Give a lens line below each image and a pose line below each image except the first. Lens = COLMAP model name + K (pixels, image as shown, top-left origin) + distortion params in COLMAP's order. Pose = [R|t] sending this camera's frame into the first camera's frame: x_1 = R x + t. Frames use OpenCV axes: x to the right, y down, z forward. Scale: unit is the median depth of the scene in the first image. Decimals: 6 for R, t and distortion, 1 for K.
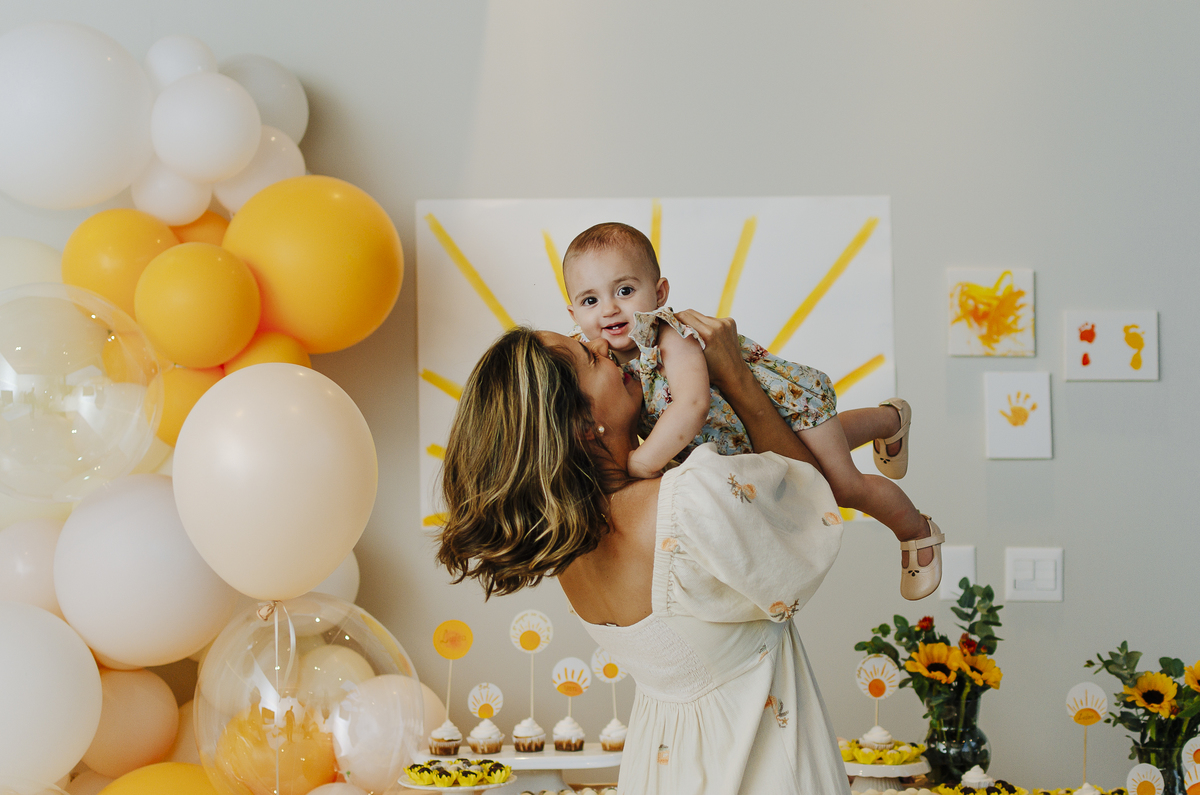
lens RADIAL K [[1896.6, 0, 599.6], [0, 1896.6, 400.4], [0, 0, 1]] dist [0.033168, 0.000000]
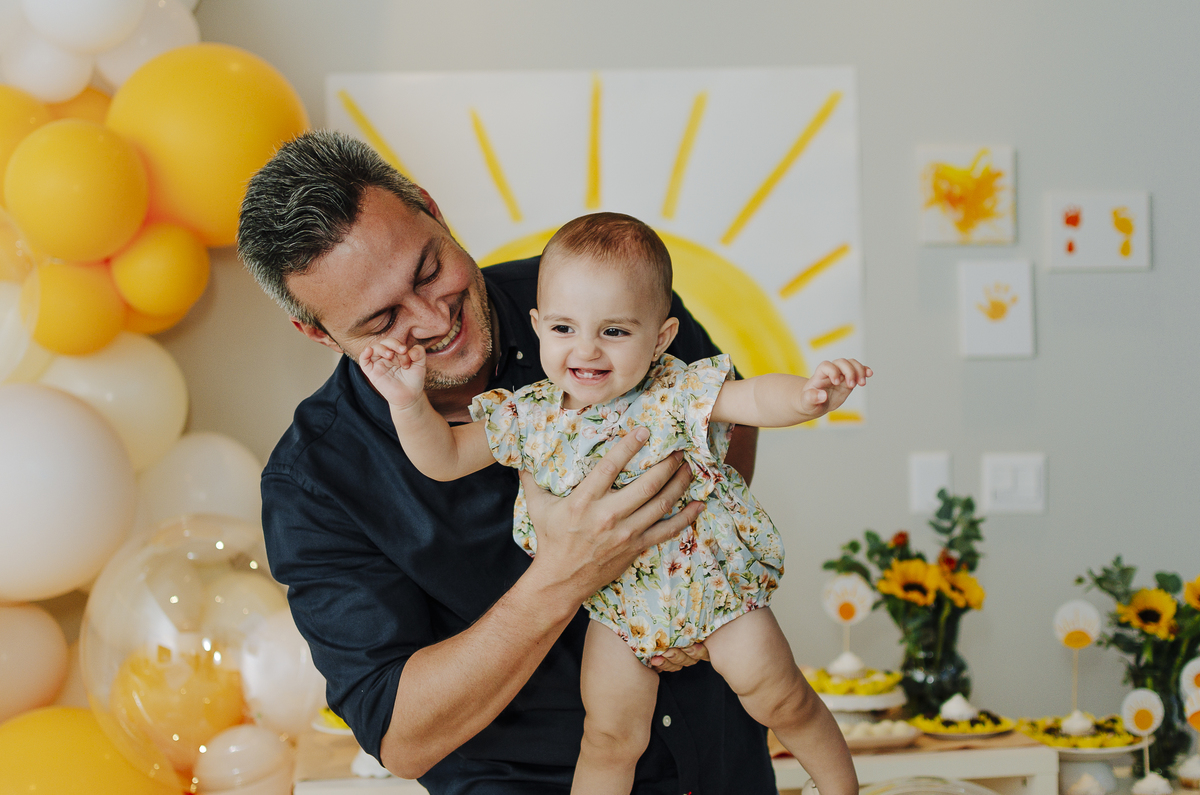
lens RADIAL K [[1896.6, 0, 599.0], [0, 1896.6, 400.7], [0, 0, 1]] dist [0.033168, 0.000000]
pose [[0.999470, -0.011982, 0.030261, 0.002459], [0.010680, 0.999025, 0.042828, 0.011738], [-0.030745, -0.042482, 0.998624, 0.107166]]
